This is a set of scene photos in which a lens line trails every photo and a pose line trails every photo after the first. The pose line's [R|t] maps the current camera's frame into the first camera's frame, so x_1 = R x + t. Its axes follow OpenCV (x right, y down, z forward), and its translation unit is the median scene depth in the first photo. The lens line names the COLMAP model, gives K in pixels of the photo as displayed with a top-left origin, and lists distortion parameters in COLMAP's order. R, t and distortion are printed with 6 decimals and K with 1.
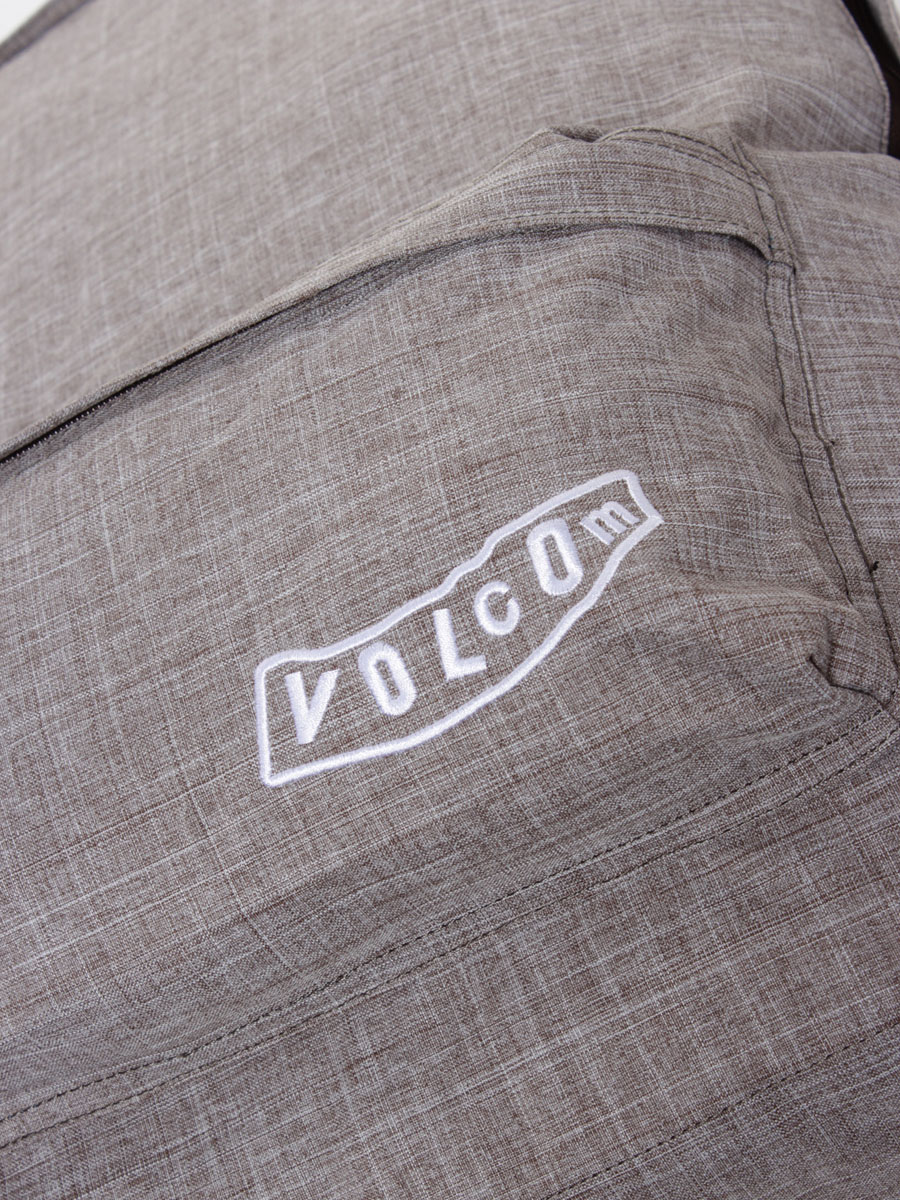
lens RADIAL K [[3036.0, 0, 450.0], [0, 3036.0, 600.0], [0, 0, 1]] dist [0.110204, 0.719377]
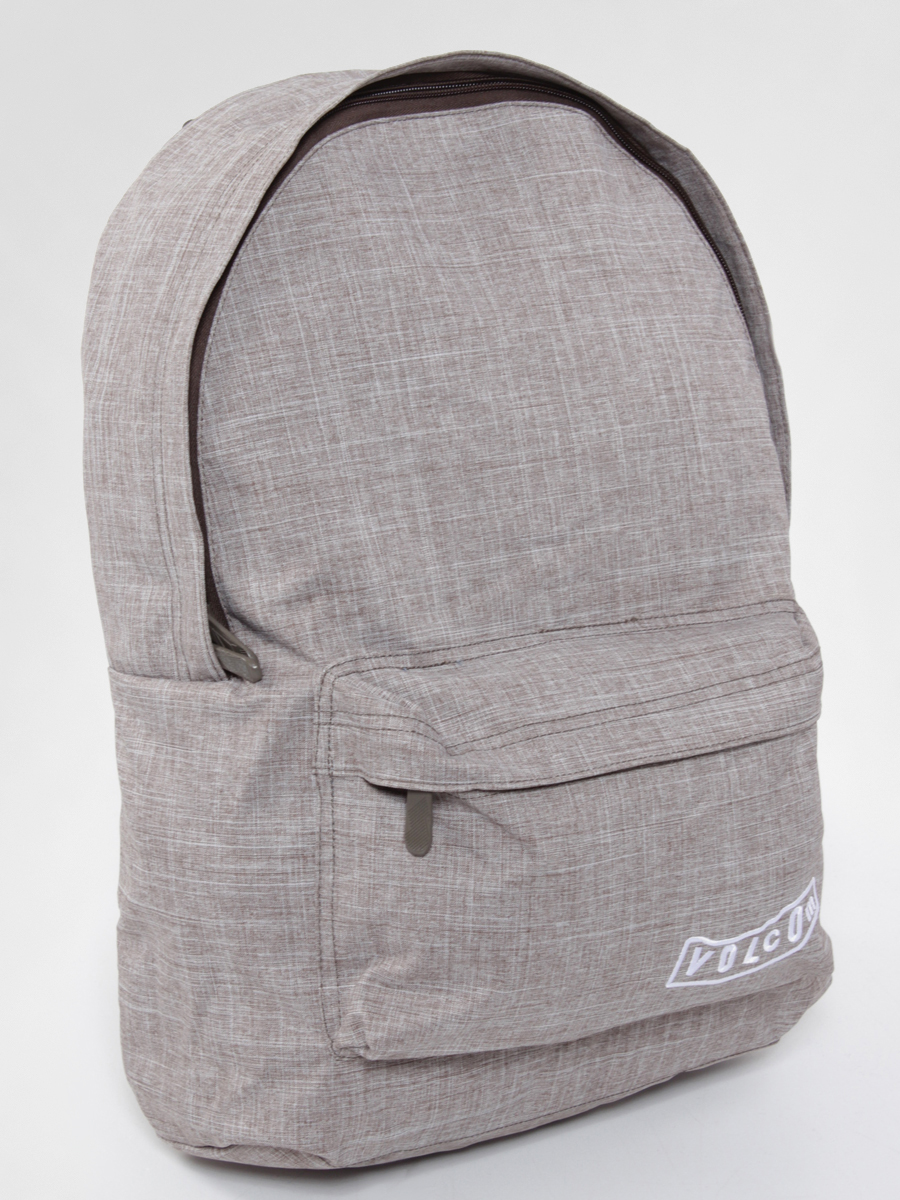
lens RADIAL K [[3036.0, 0, 450.0], [0, 3036.0, 600.0], [0, 0, 1]] dist [0.110204, 0.719377]
pose [[0.498318, 0.077047, 0.863564, -2.090749], [-0.579229, 0.770723, 0.265479, -0.658768], [-0.645115, -0.632494, 0.428693, 0.327224]]
